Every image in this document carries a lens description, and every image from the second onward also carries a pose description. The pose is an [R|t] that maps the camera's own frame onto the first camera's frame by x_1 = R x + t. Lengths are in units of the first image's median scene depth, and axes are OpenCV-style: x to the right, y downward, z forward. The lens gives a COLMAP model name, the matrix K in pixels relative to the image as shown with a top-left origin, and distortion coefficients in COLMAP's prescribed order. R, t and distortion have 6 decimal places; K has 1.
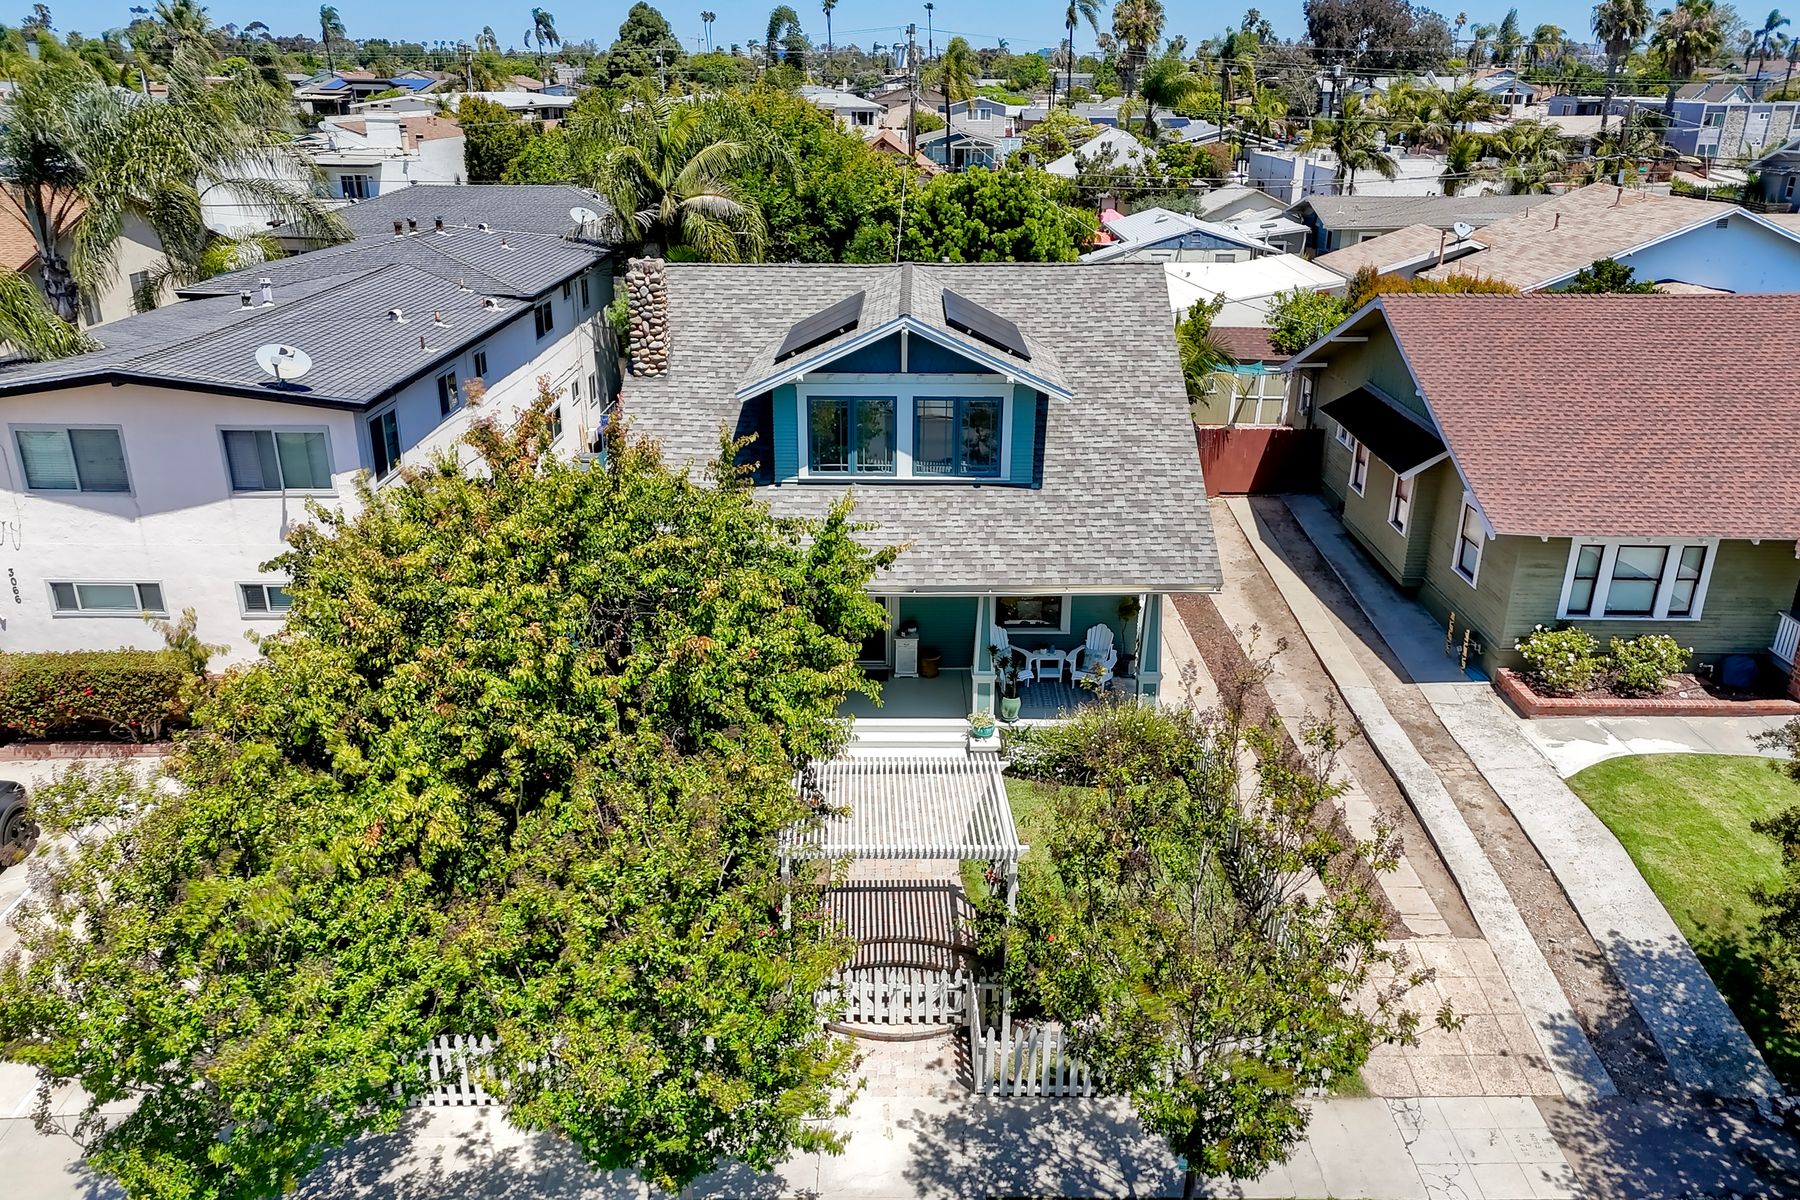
lens RADIAL K [[1315.9, 0, 900.0], [0, 1315.9, 600.0], [0, 0, 1]] dist [0.009530, 0.005550]
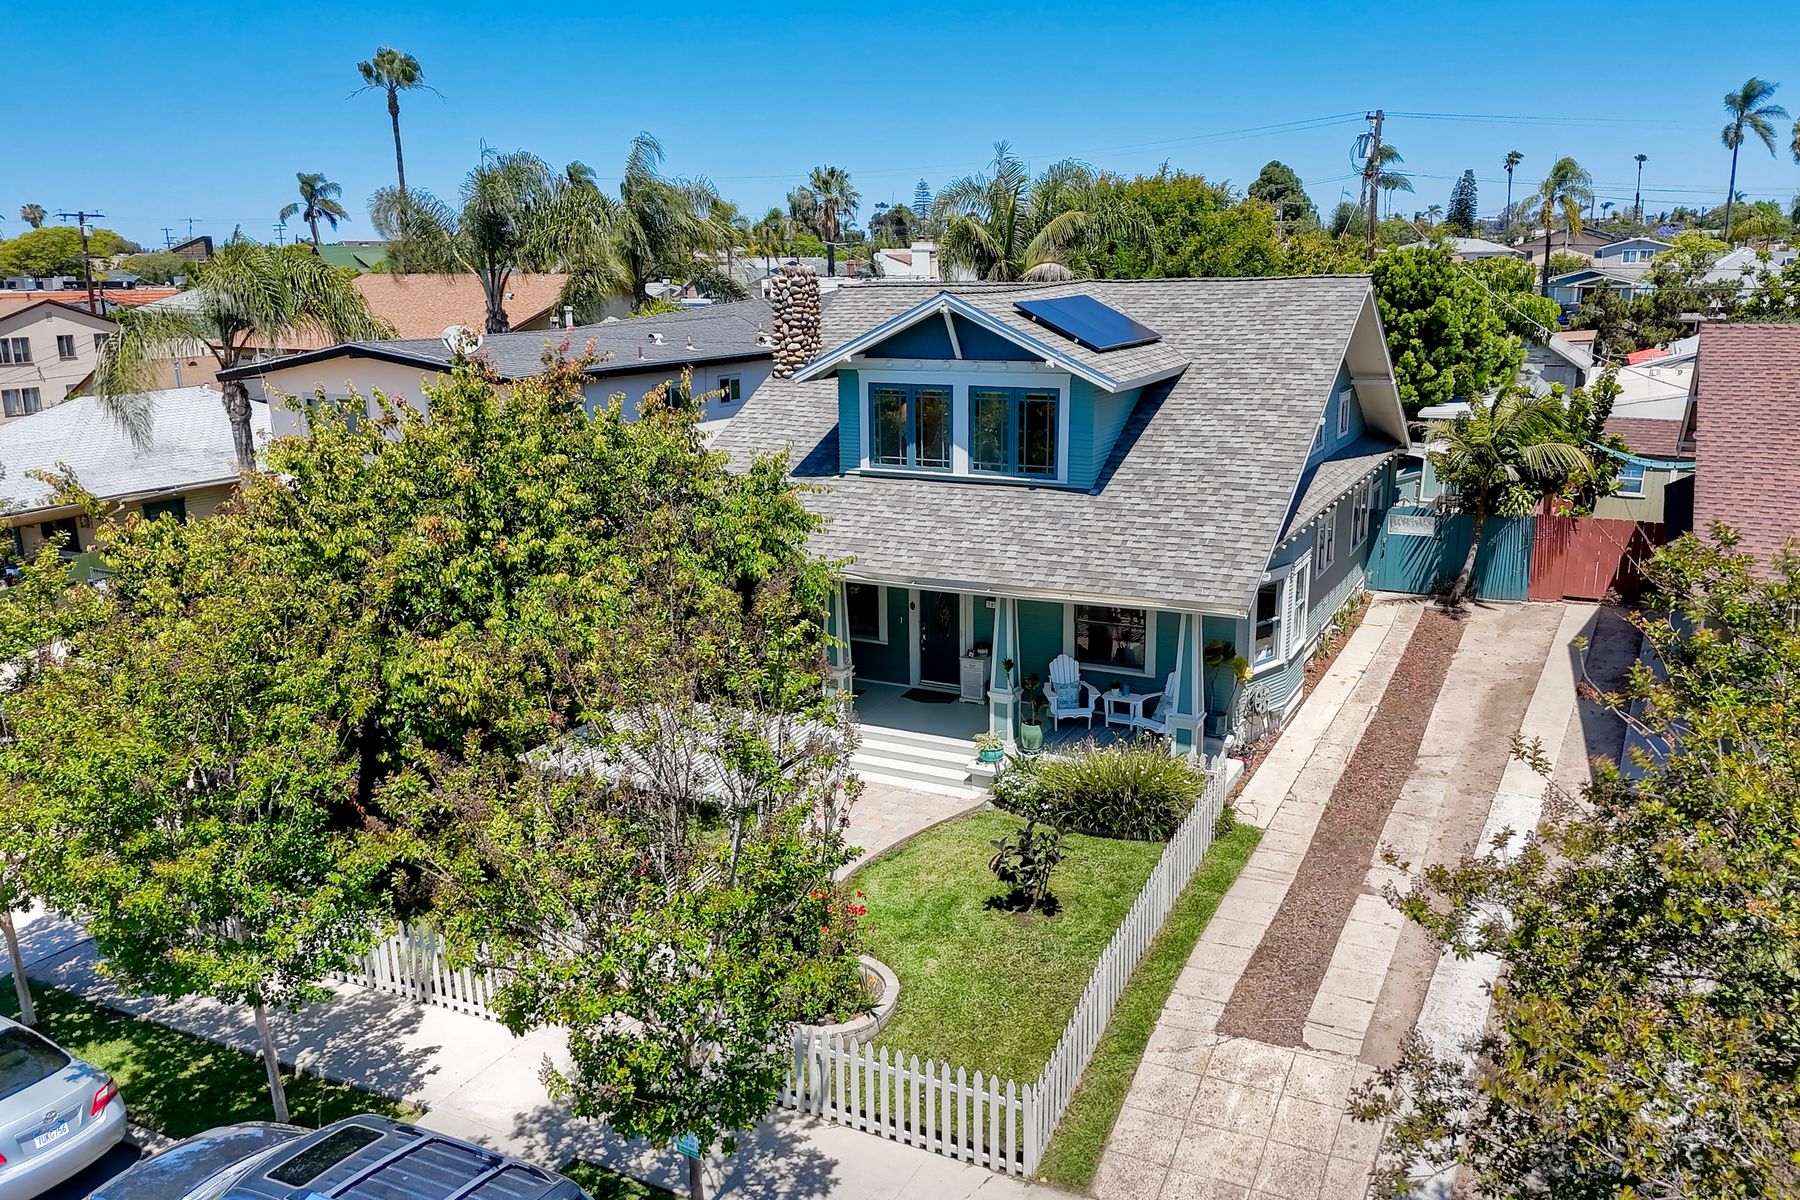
lens RADIAL K [[1341.6, 0, 900.0], [0, 1341.6, 600.0], [0, 0, 1]] dist [0.011406, 0.002709]
pose [[0.883831, 0.093667, -0.458333, 0.409223], [-0.151170, 0.984371, -0.090340, 0.086252], [0.442708, 0.149131, 0.884177, 0.156926]]
